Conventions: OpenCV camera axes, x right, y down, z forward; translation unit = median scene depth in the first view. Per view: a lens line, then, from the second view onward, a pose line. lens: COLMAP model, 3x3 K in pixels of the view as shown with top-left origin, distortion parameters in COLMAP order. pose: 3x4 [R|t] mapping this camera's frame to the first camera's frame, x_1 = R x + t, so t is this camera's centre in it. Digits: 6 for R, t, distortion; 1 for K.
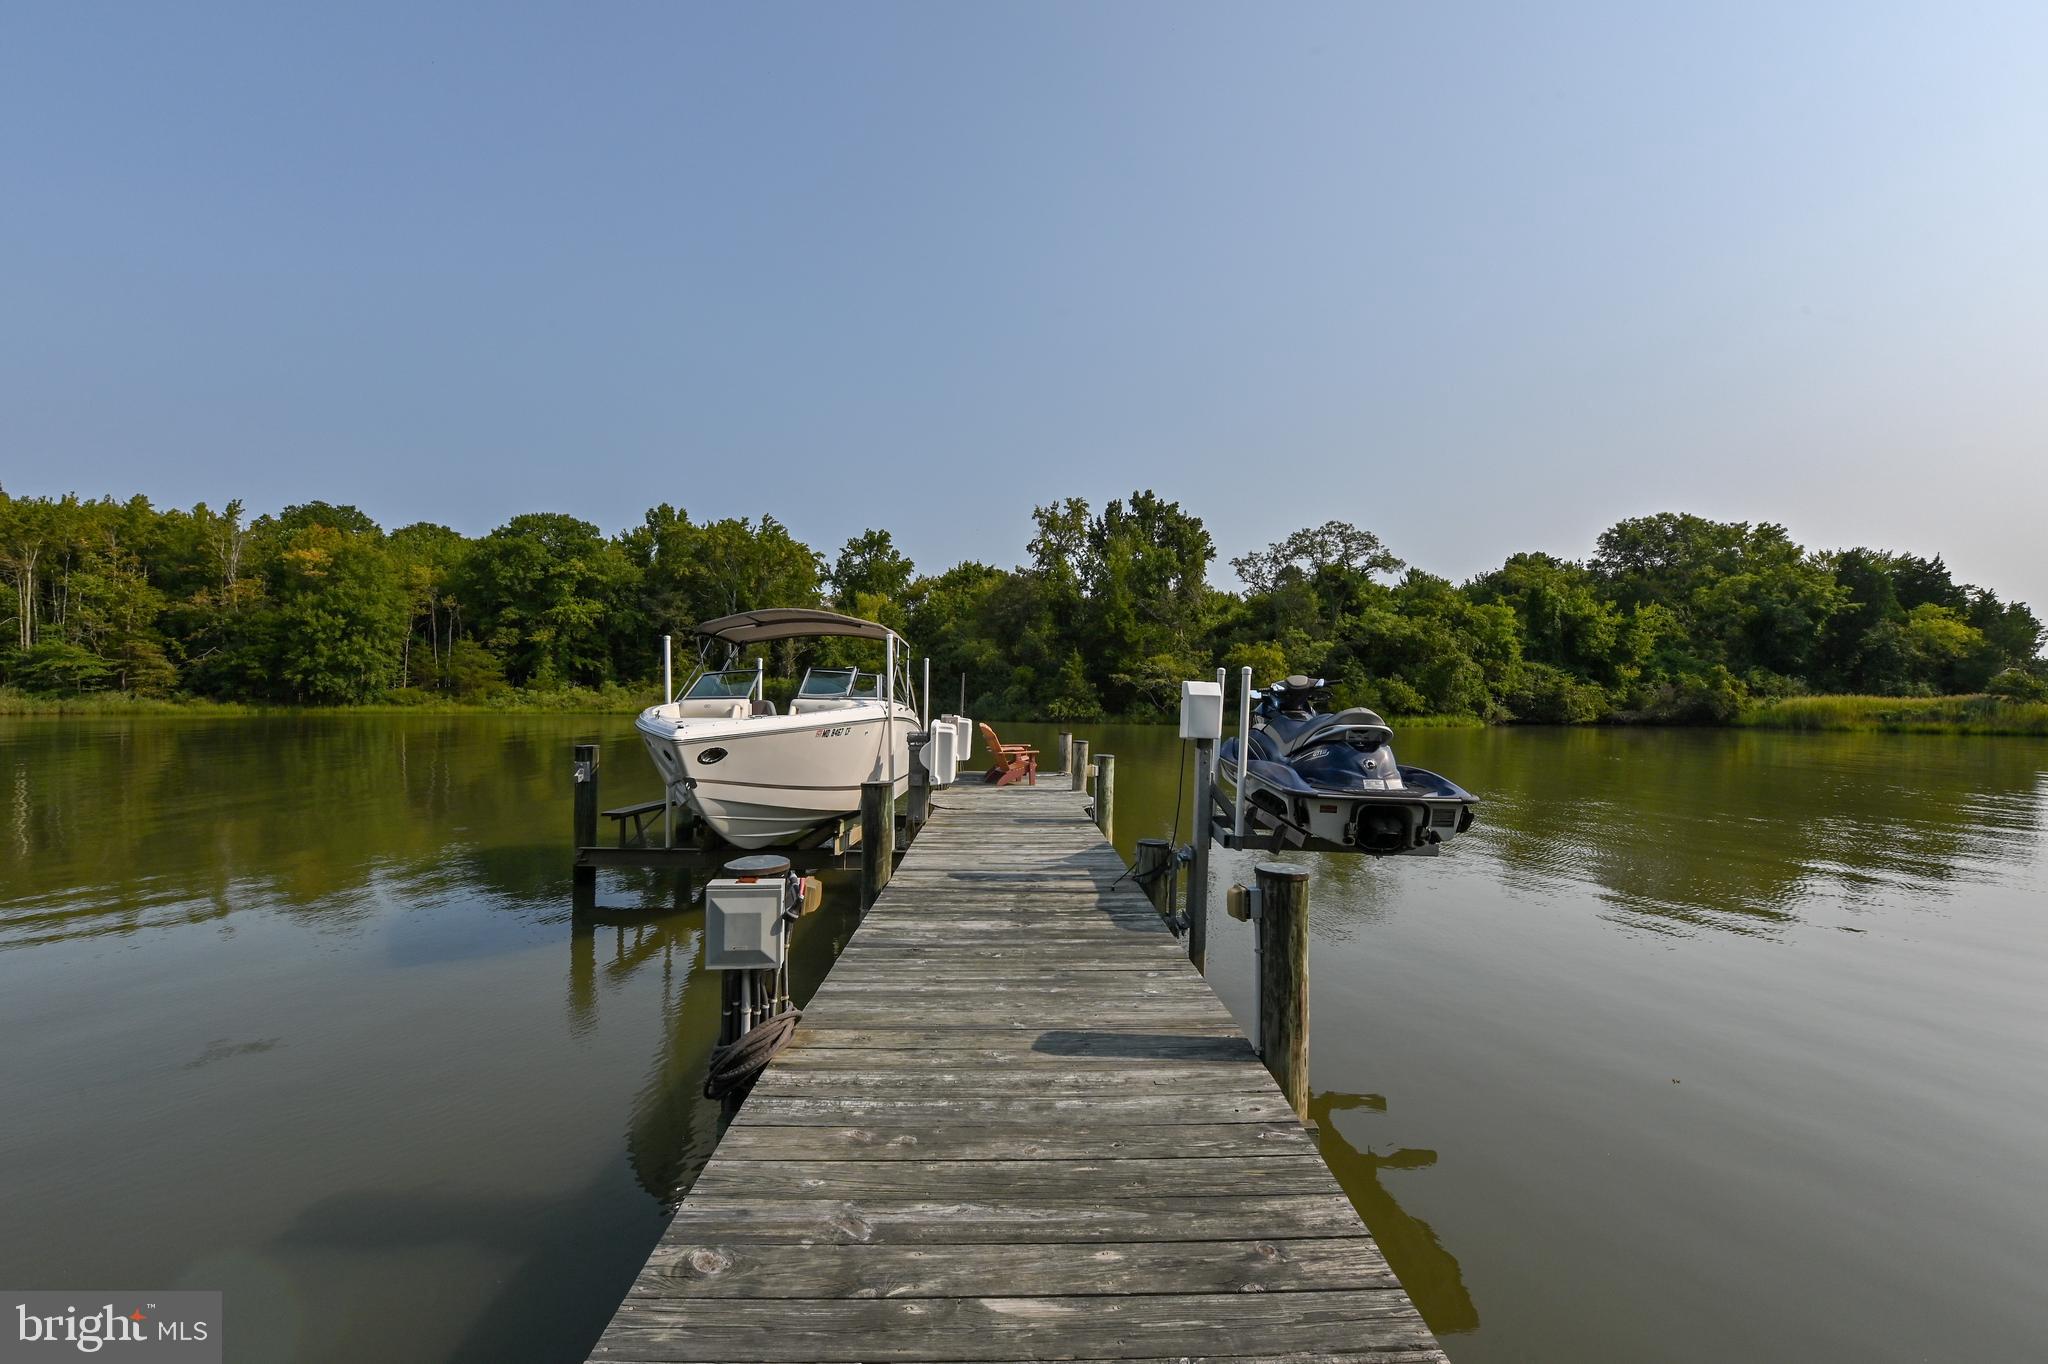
lens RADIAL K [[832.9, 0, 1018.9], [0, 832.9, 689.1], [0, 0, 1]] dist [-0.004826, -0.000832]
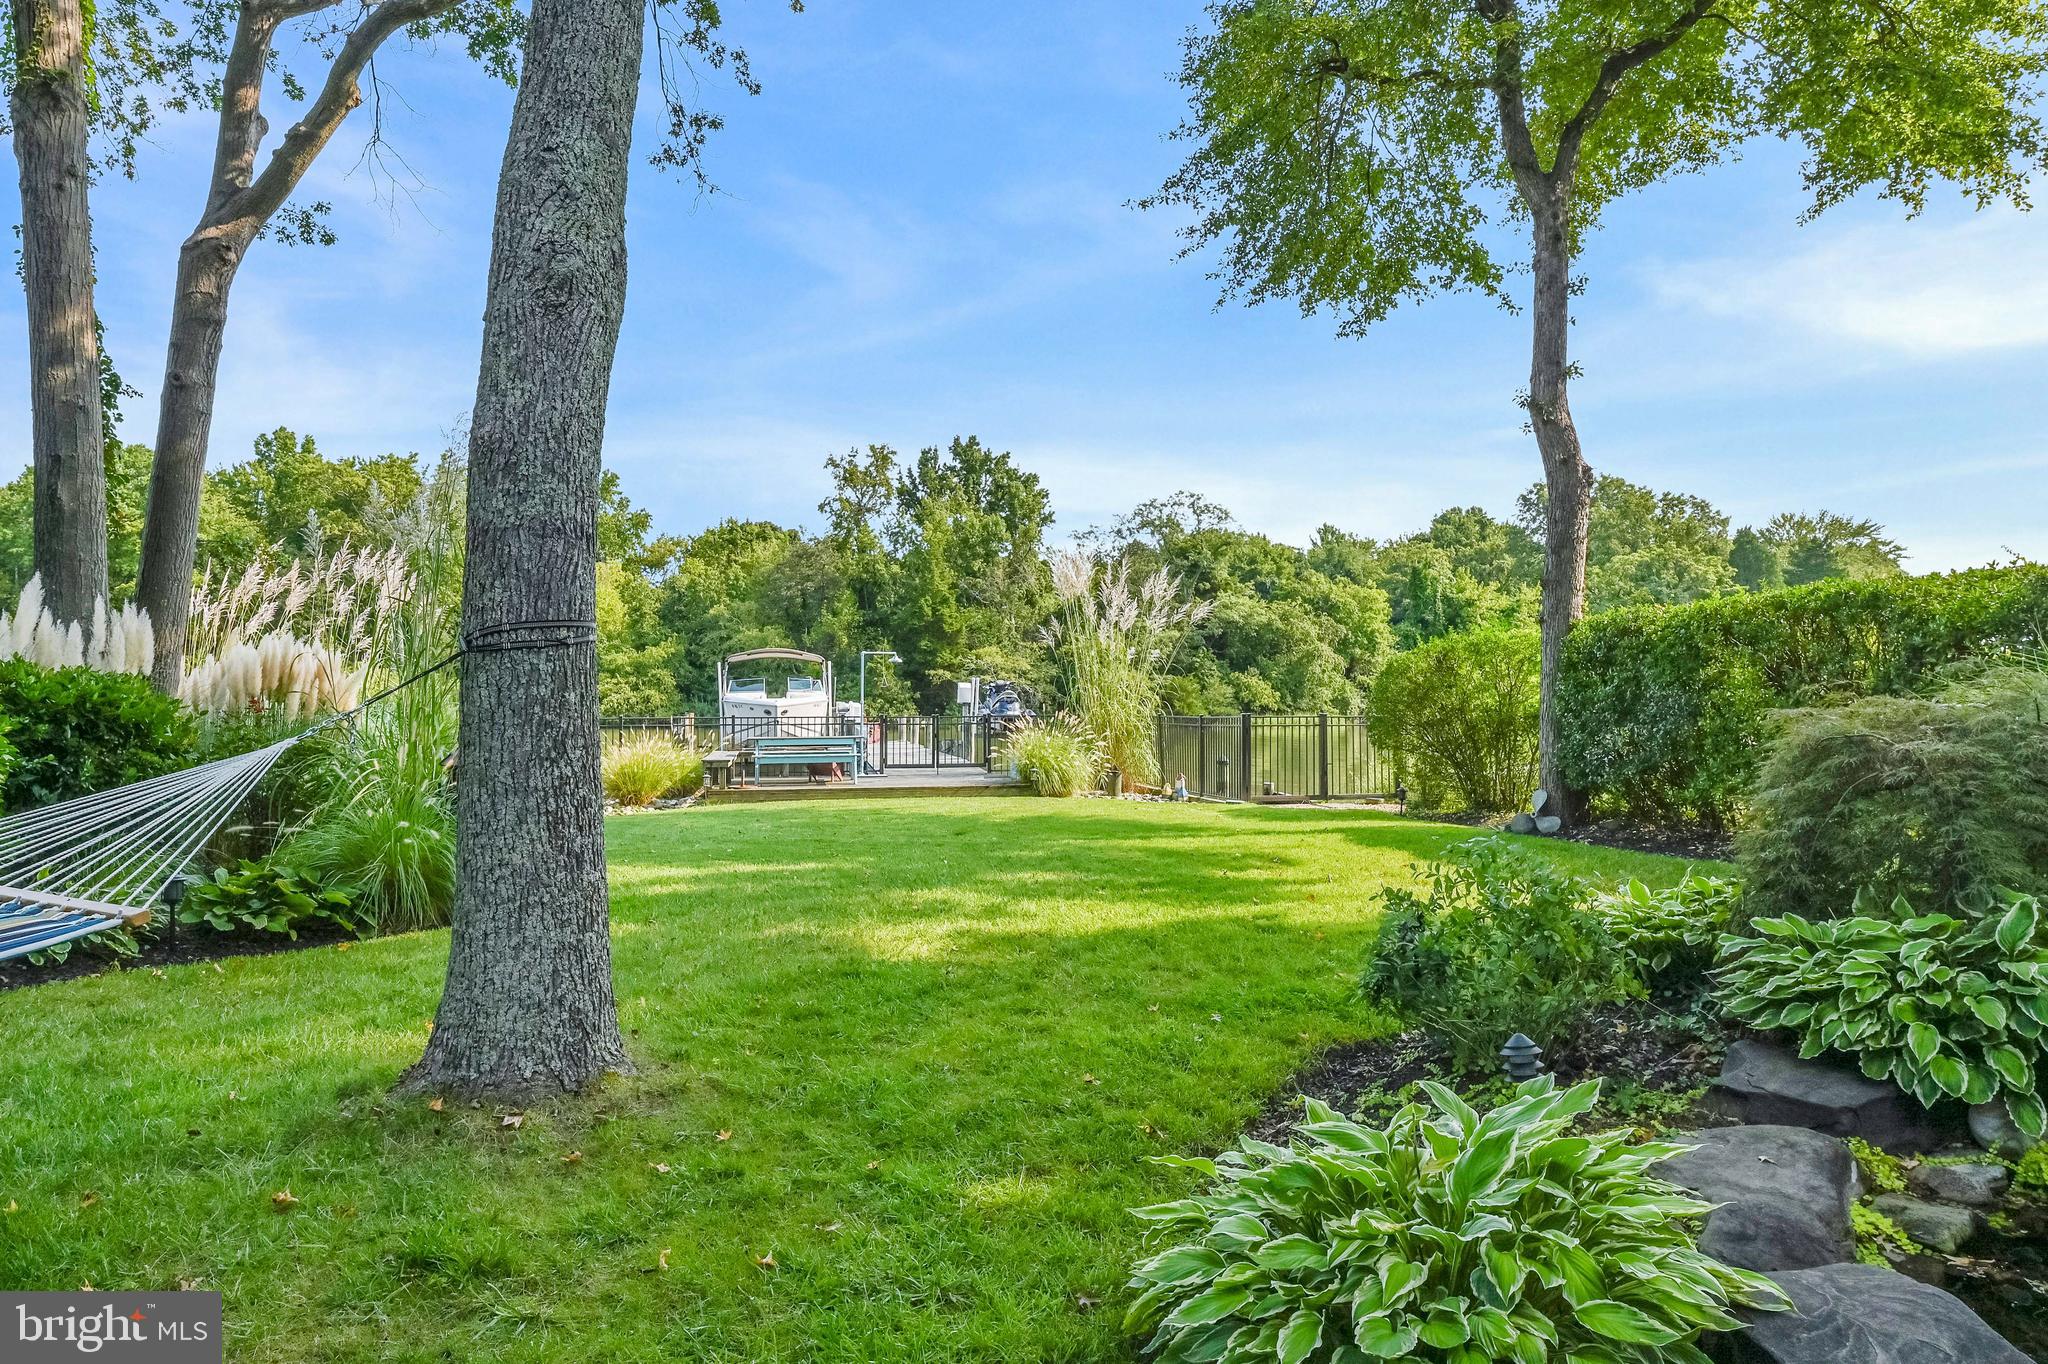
lens RADIAL K [[1295.9, 0, 1014.8], [0, 1295.9, 686.3], [0, 0, 1]] dist [-0.000532, 0.001201]
pose [[0.983983, -0.009661, 0.177999, -0.028629], [0.010068, 0.999948, -0.001383, 0.000769], [-0.177976, 0.003153, 0.984030, -0.238393]]
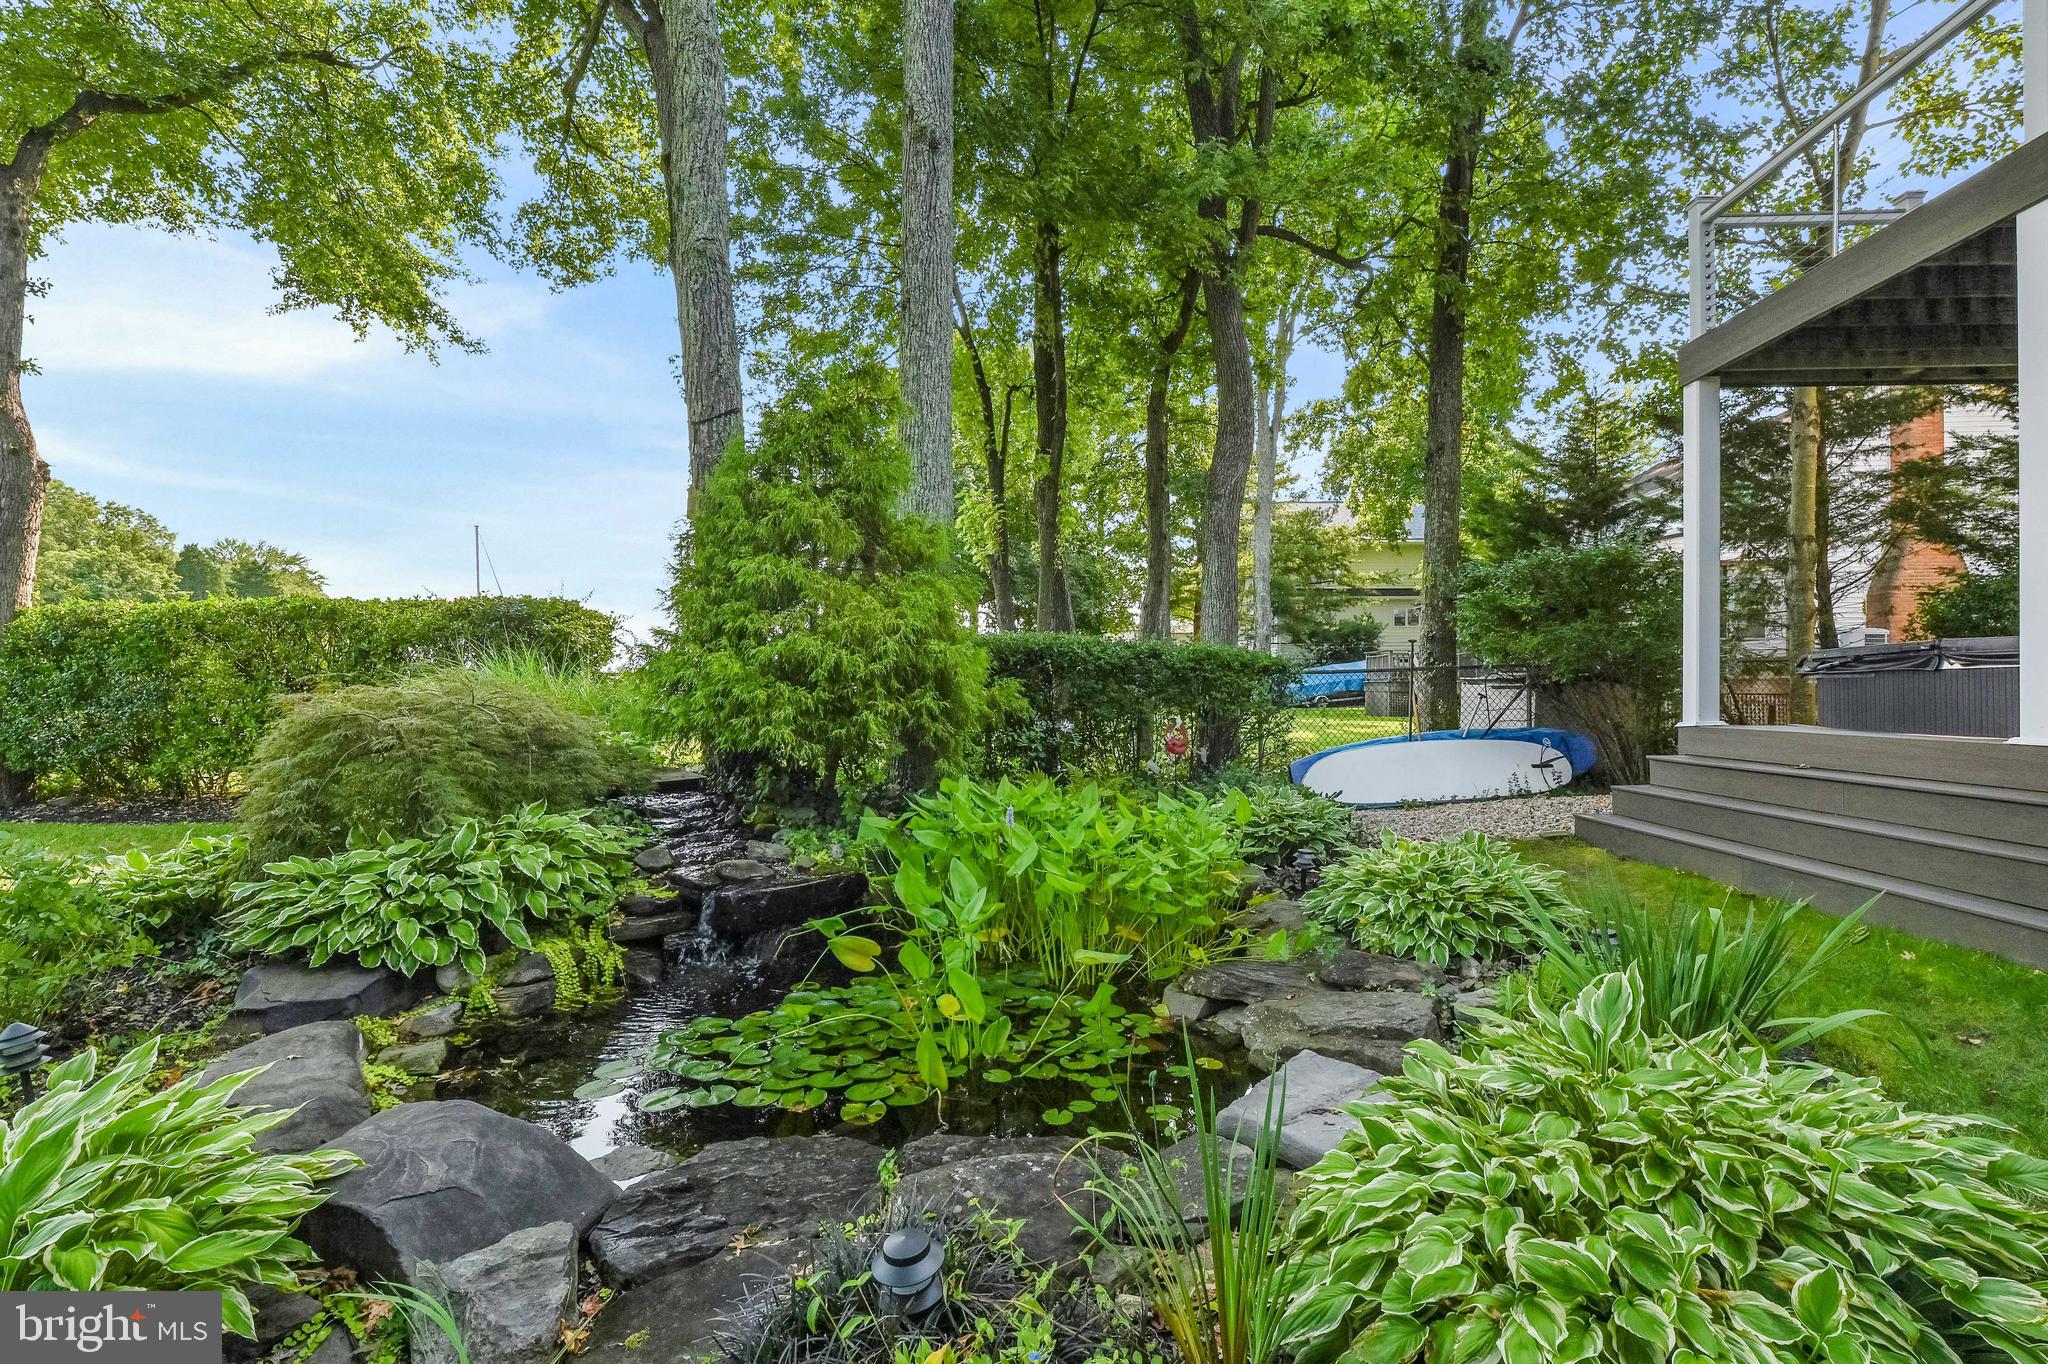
lens RADIAL K [[905.5, 0, 1013.6], [0, 905.5, 683.9], [0, 0, 1]] dist [-0.004317, -0.000182]
pose [[0.126365, 0.002297, 0.991981, -0.029985], [-0.016092, 0.999870, -0.000265, 0.000810], [-0.991853, -0.015930, 0.126385, -0.233792]]
